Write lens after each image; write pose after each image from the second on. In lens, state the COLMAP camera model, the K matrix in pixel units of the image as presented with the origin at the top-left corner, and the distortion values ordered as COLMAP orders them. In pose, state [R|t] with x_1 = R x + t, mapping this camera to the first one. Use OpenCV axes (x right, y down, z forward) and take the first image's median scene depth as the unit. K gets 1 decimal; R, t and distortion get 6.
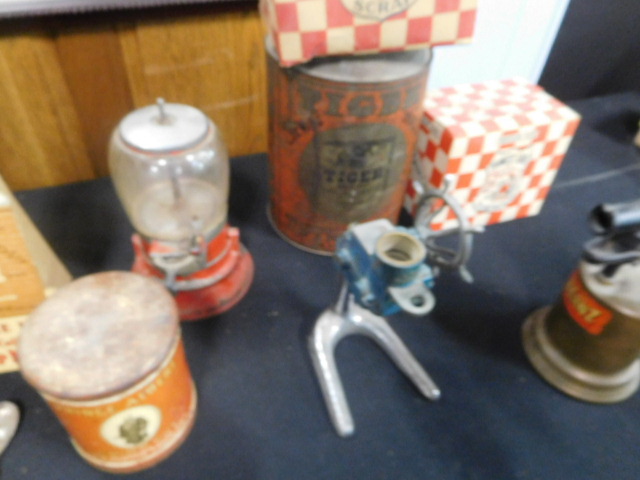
lens RADIAL K [[475.4, 0, 320.0], [0, 475.4, 240.0], [0, 0, 1]] dist [-0.018027, -0.004848]
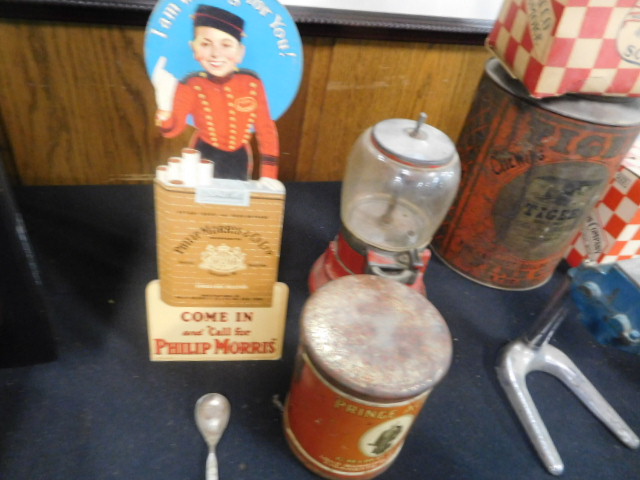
lens RADIAL K [[475.4, 0, 320.0], [0, 475.4, 240.0], [0, 0, 1]] dist [-0.018027, -0.004848]
pose [[0.991122, 0.130851, -0.023562, -0.411617], [-0.132232, 0.988593, -0.072102, 0.063311], [0.013858, 0.074577, 0.997119, -0.003008]]
